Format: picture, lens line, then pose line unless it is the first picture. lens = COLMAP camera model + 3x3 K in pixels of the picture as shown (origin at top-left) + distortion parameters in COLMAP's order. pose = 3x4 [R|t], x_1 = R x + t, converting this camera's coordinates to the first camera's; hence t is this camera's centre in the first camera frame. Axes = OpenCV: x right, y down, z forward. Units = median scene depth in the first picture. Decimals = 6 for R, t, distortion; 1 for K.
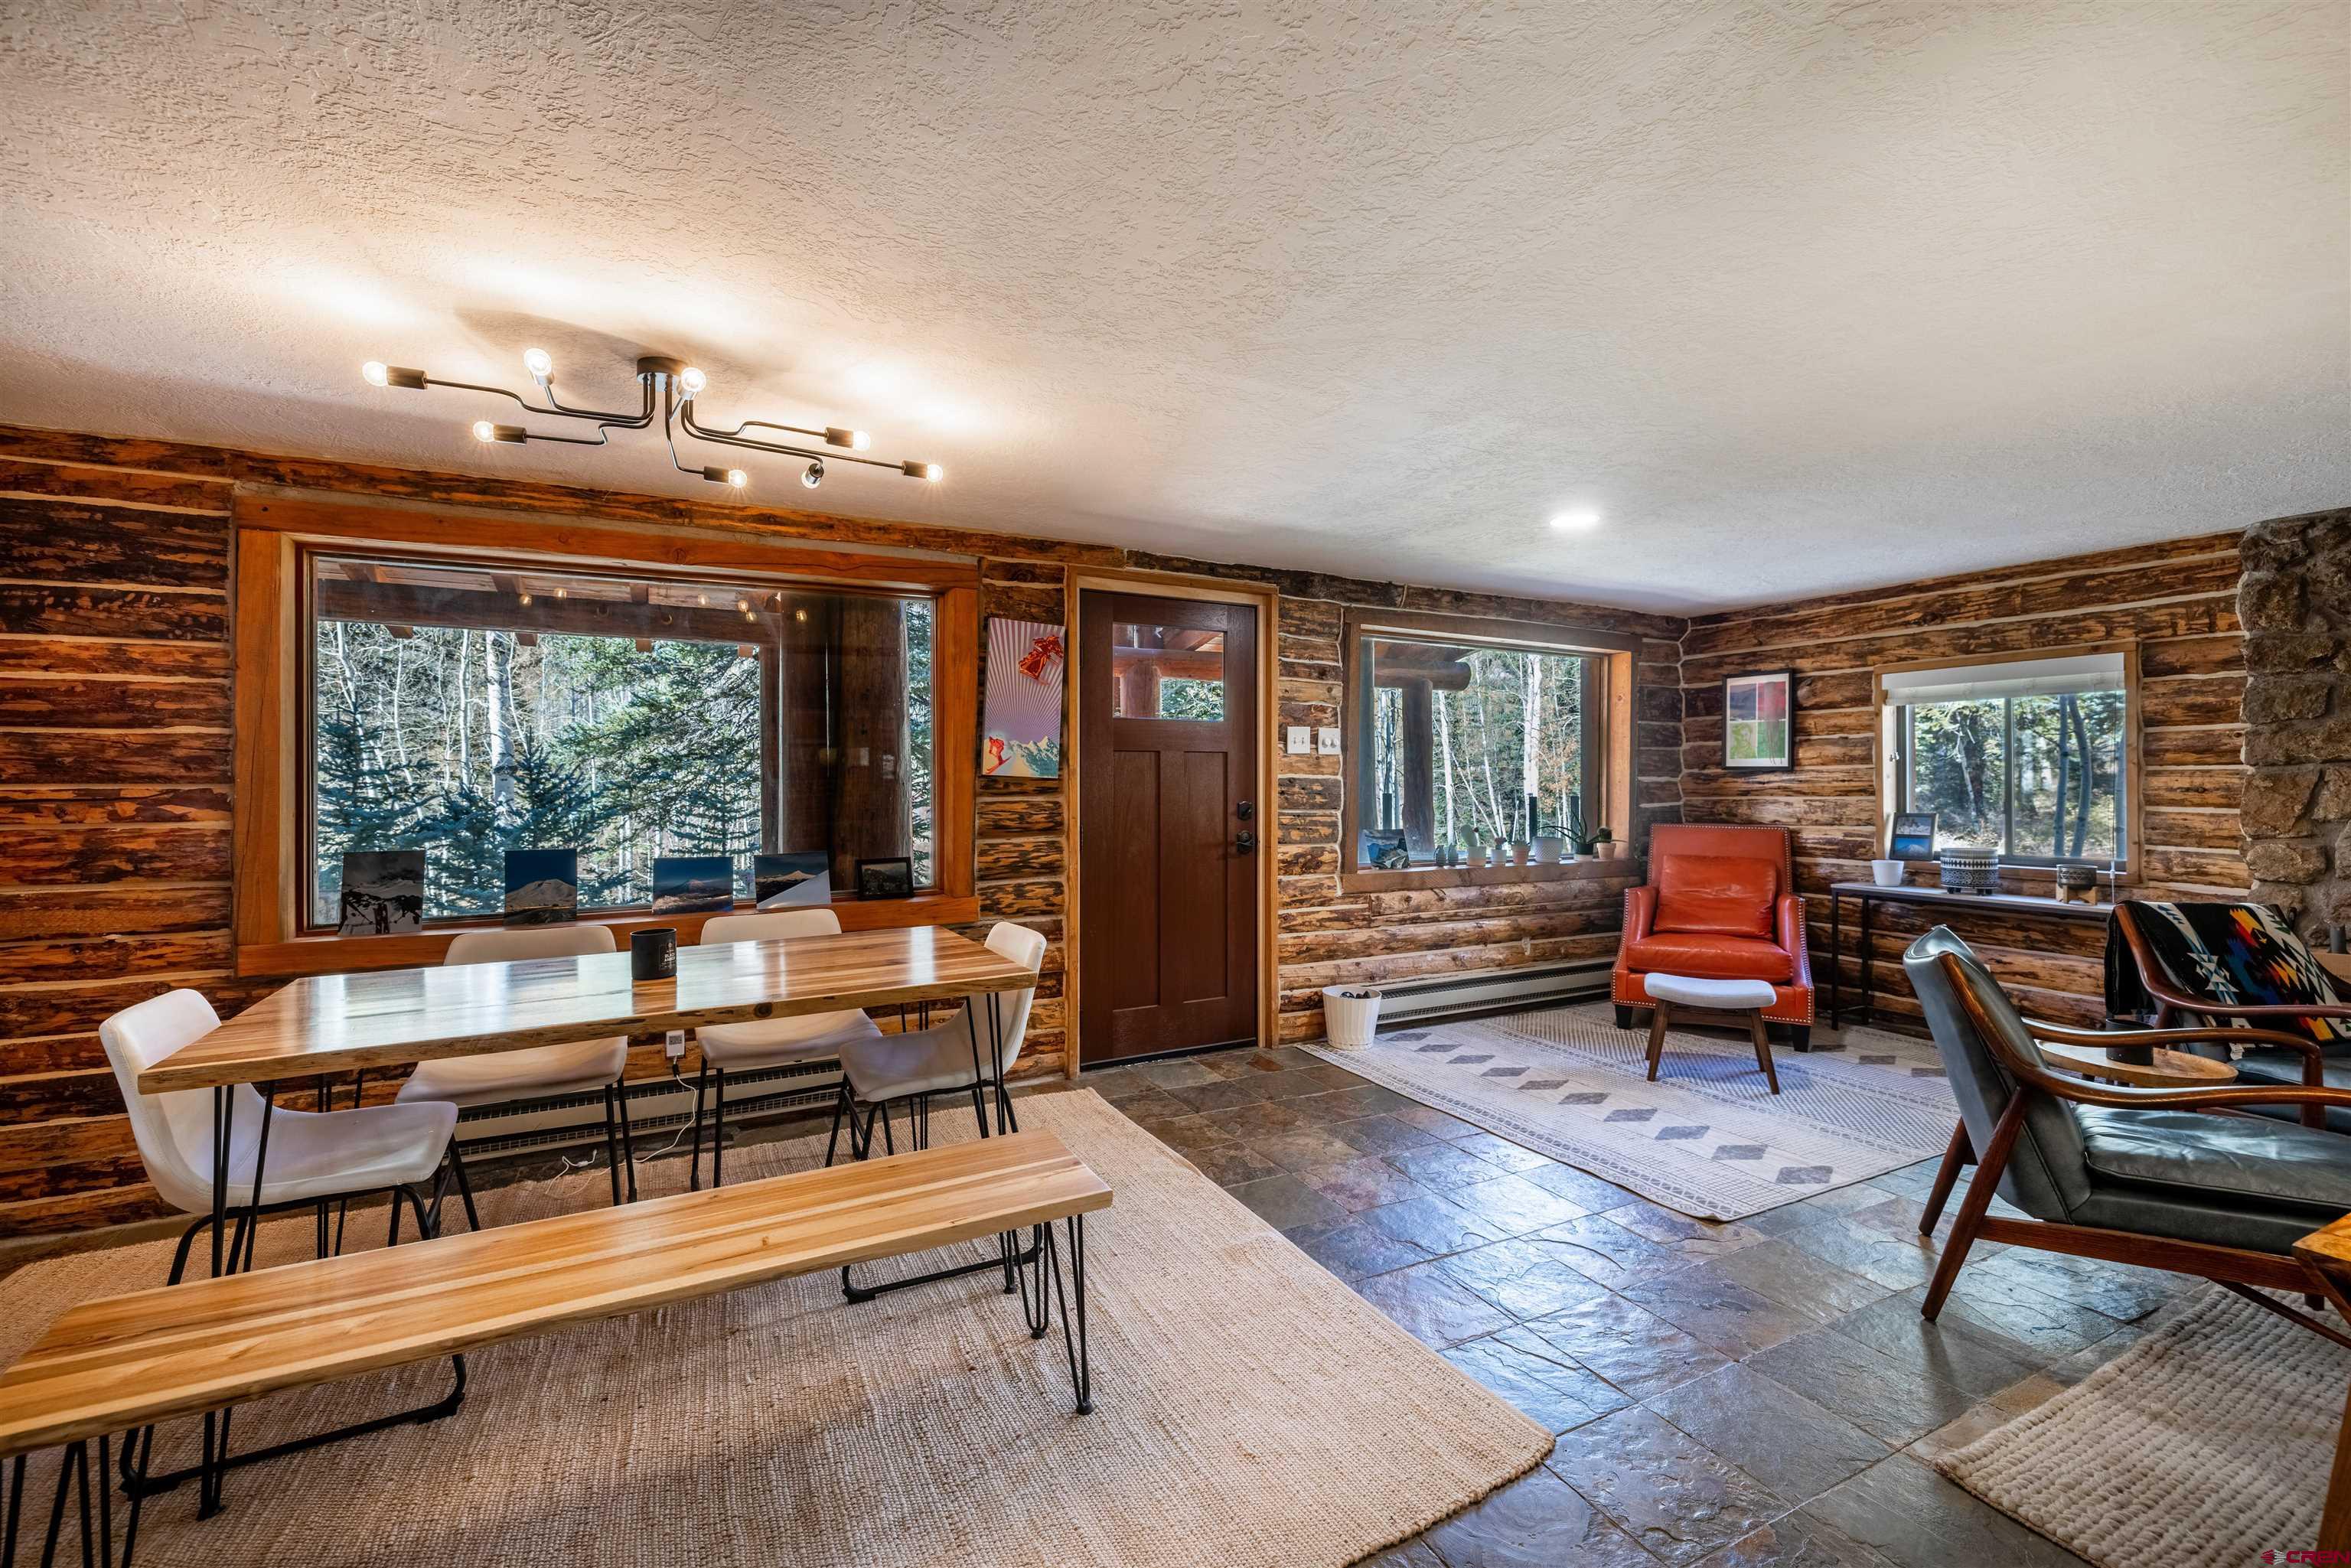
lens RADIAL K [[1011.1, 0, 1175.5], [0, 1011.1, 784.0], [0, 0, 1]] dist [-0.001858, -0.000031]
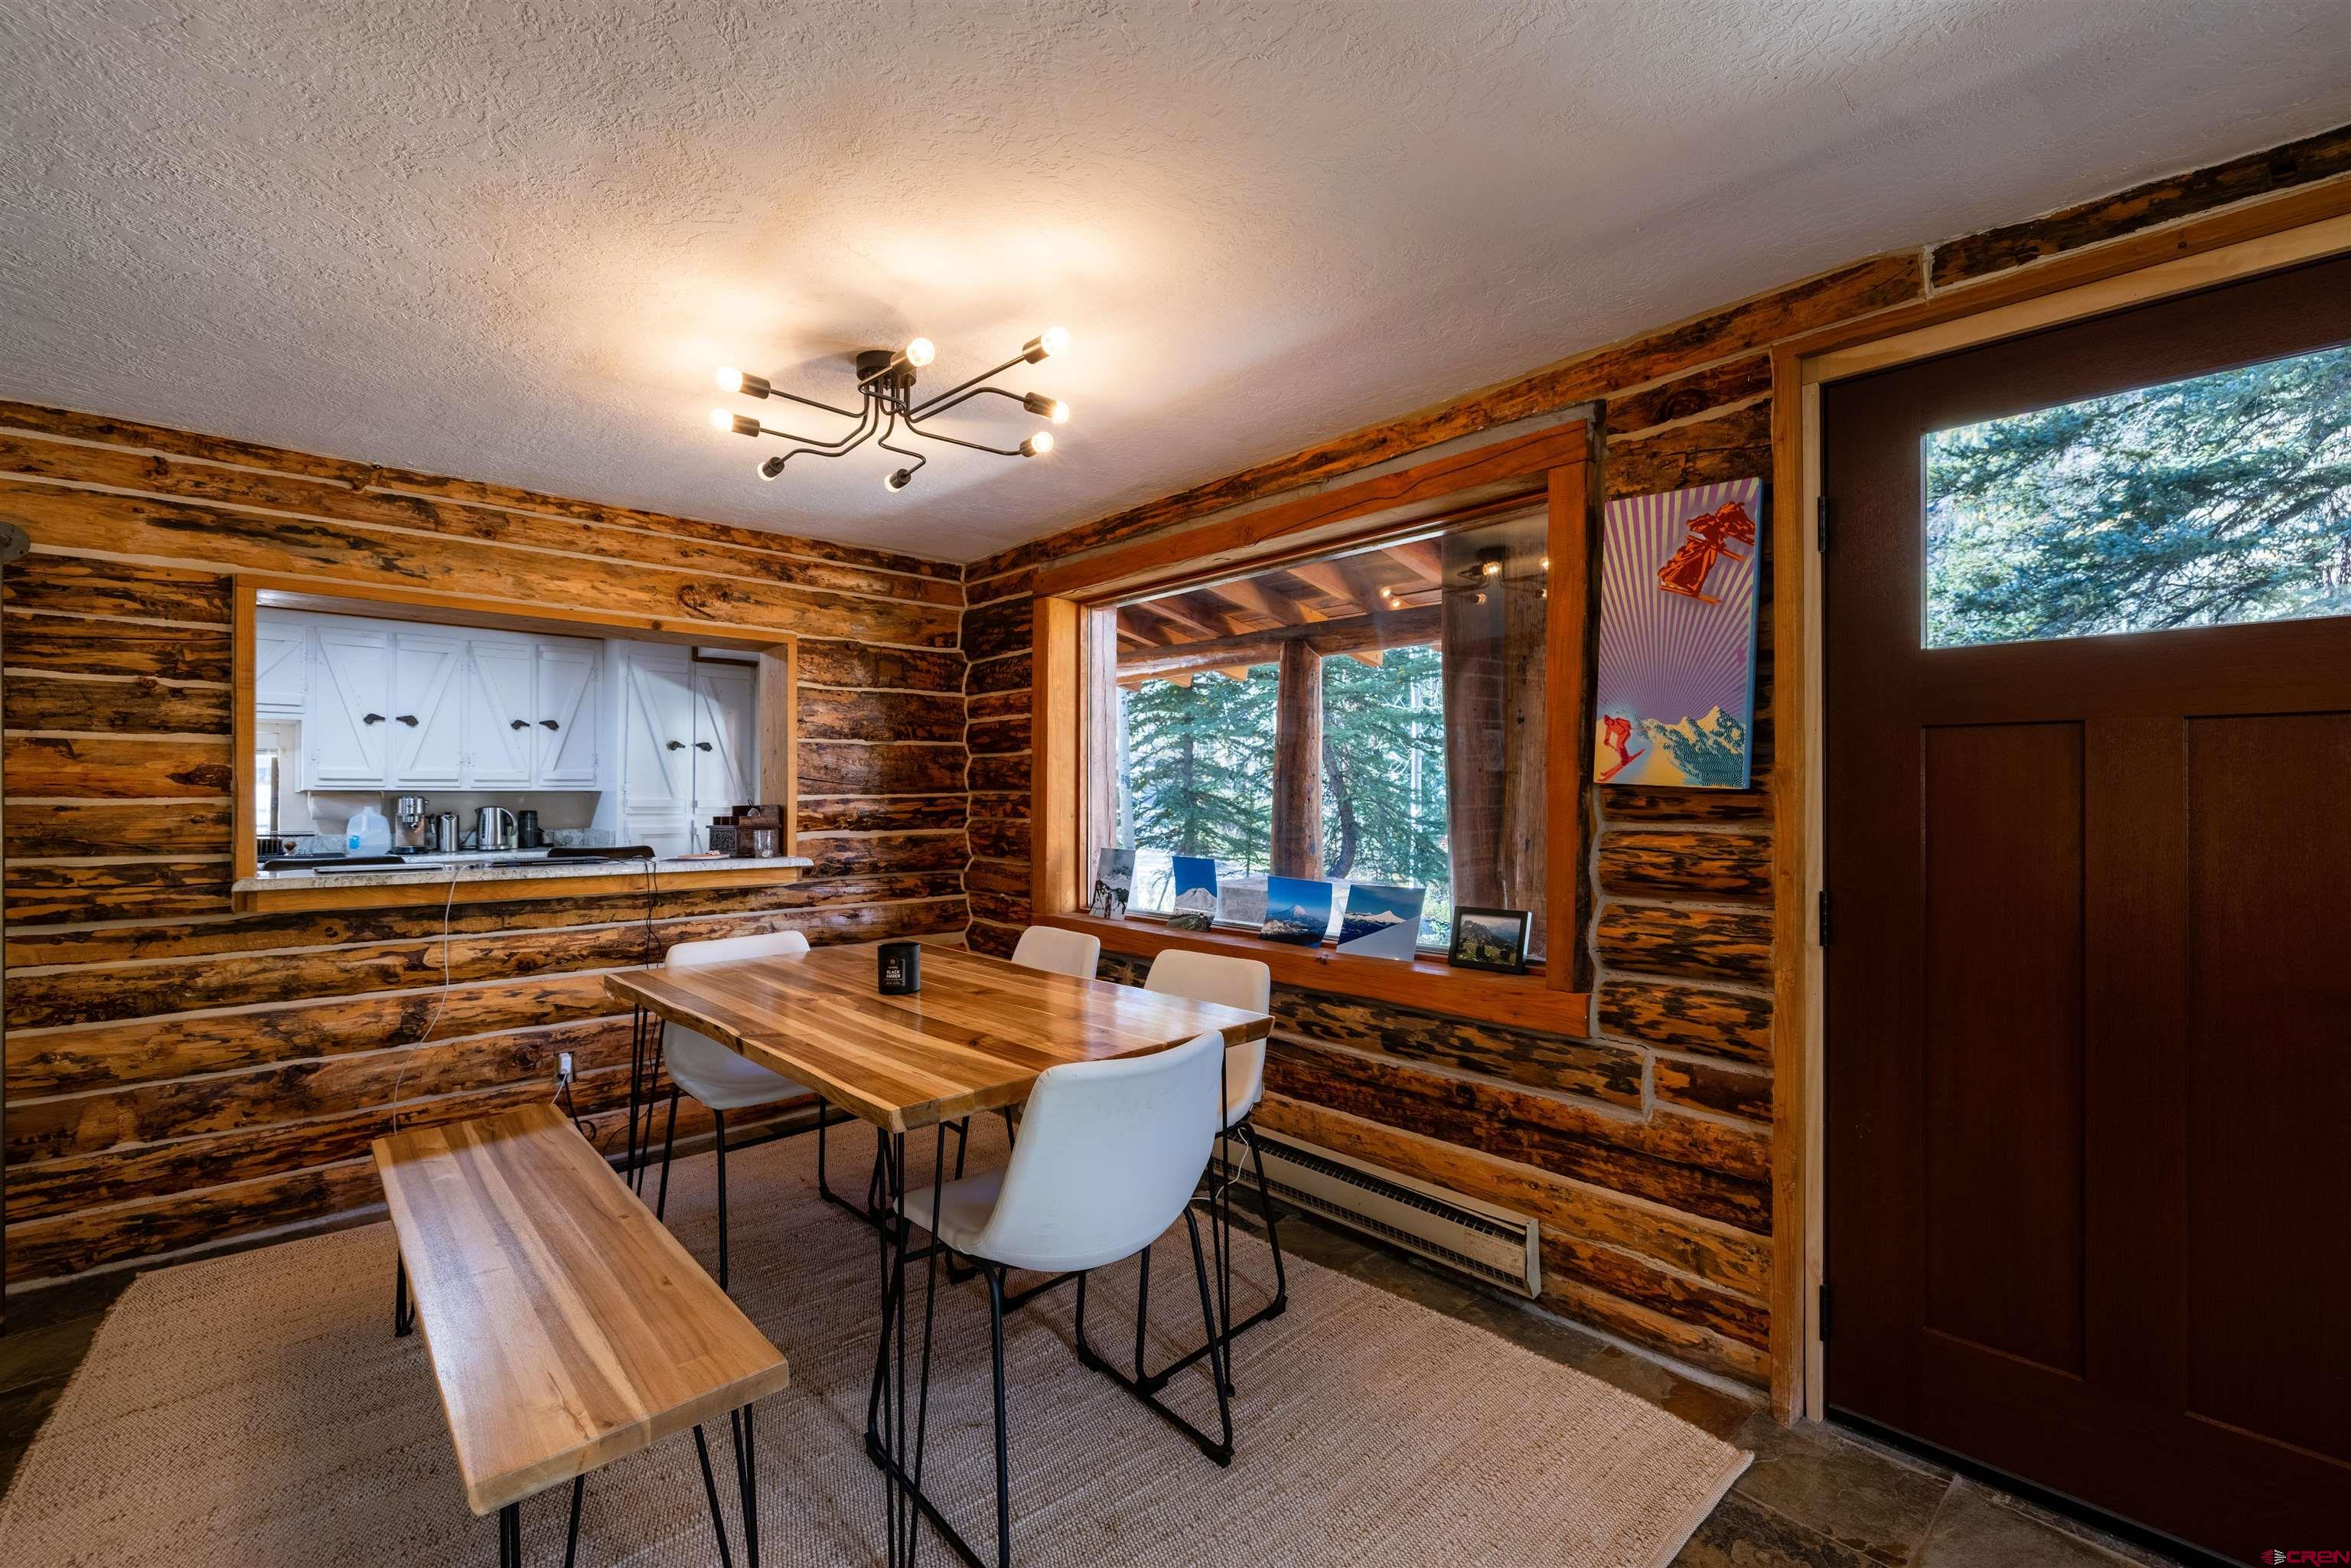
lens RADIAL K [[1011.1, 0, 1175.5], [0, 1011.1, 784.0], [0, 0, 1]] dist [-0.001858, -0.000031]
pose [[0.237521, 0.000130, -0.971382, 0.301455], [-0.005103, 0.999986, -0.001114, -0.006479], [0.971369, 0.005221, 0.237519, 0.625639]]
